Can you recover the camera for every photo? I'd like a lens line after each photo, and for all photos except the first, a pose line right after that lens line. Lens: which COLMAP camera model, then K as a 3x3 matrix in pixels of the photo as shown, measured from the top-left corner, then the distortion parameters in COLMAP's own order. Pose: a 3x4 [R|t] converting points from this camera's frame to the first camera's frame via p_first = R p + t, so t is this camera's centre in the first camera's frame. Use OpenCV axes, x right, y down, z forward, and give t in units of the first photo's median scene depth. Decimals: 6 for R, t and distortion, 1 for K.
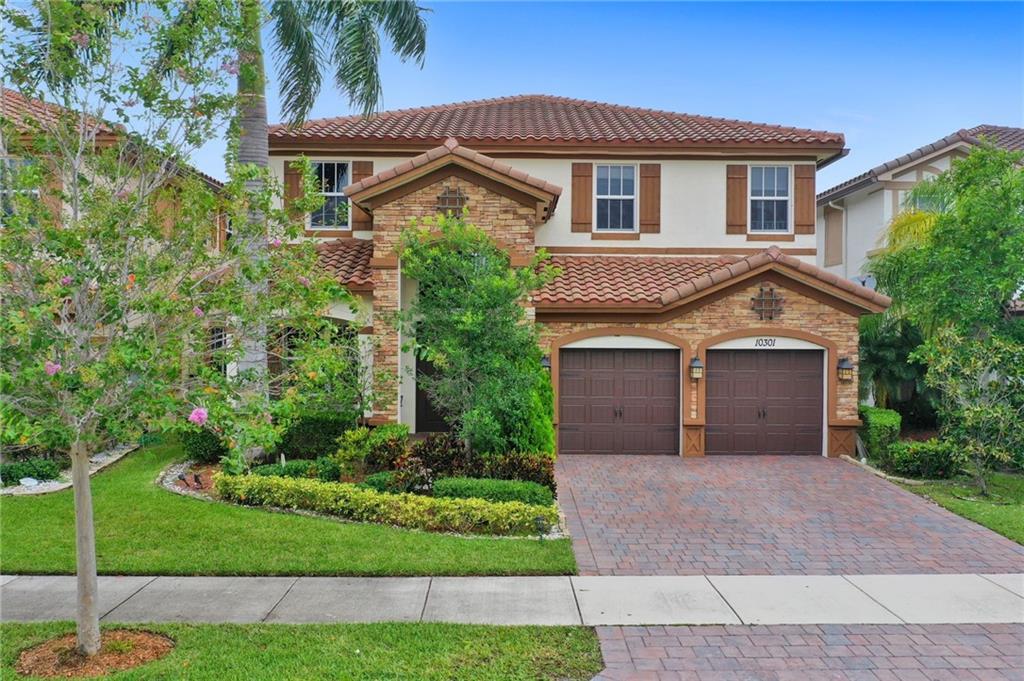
lens RADIAL K [[811.7, 0, 513.2], [0, 811.7, 346.5], [0, 0, 1]] dist [-0.008206, 0.003102]
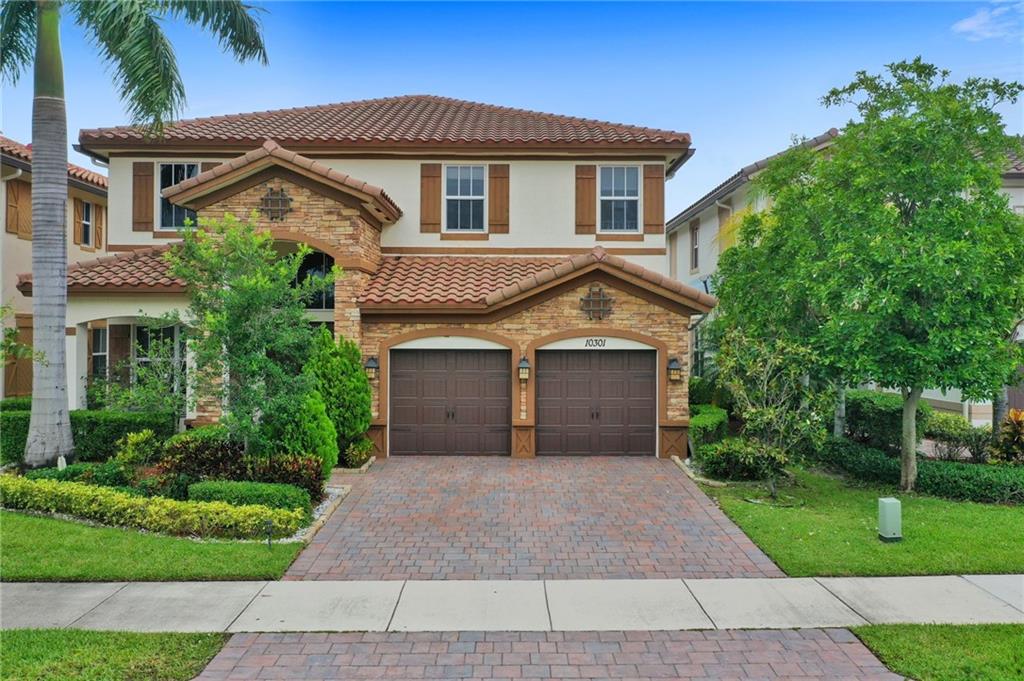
lens RADIAL K [[811.7, 0, 511.0], [0, 811.7, 330.5], [0, 0, 1]] dist [-0.008206, 0.003102]
pose [[0.999991, -0.003108, -0.002814, 0.216682], [0.003053, 0.999808, -0.019333, -0.001205], [0.002874, 0.019325, 0.999809, 0.005237]]
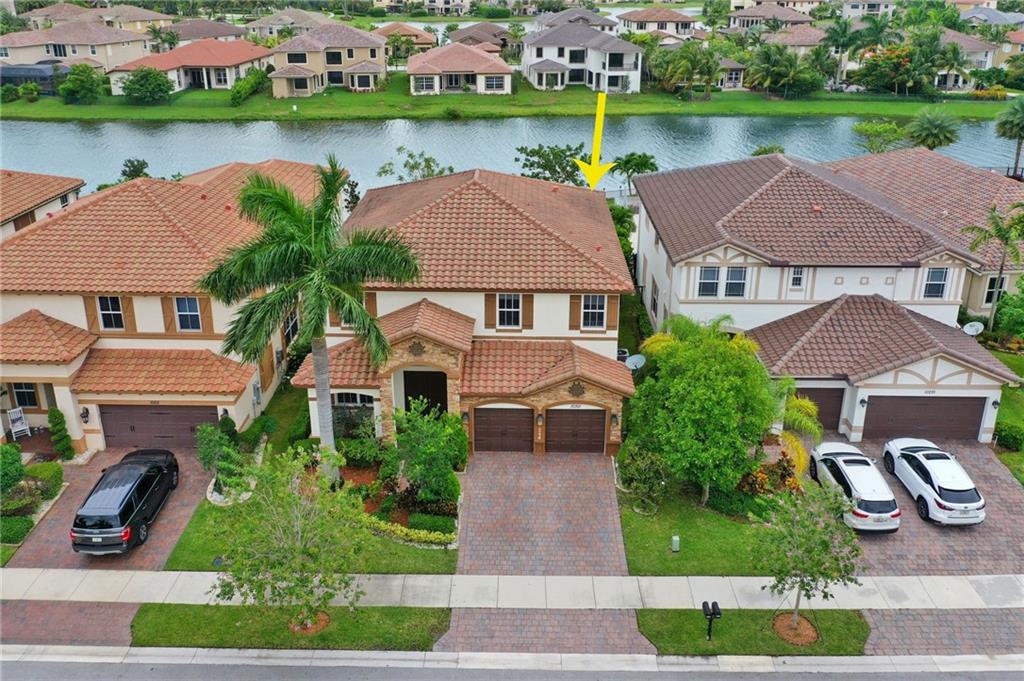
lens RADIAL K [[811.7, 0, 507.7], [0, 811.7, 287.6], [0, 0, 1]] dist [-0.008206, 0.003102]
pose [[0.999584, 0.005053, -0.028379, 0.204396], [0.004502, 0.945066, 0.326849, -0.971473], [0.028472, -0.326841, 0.944650, -0.834385]]
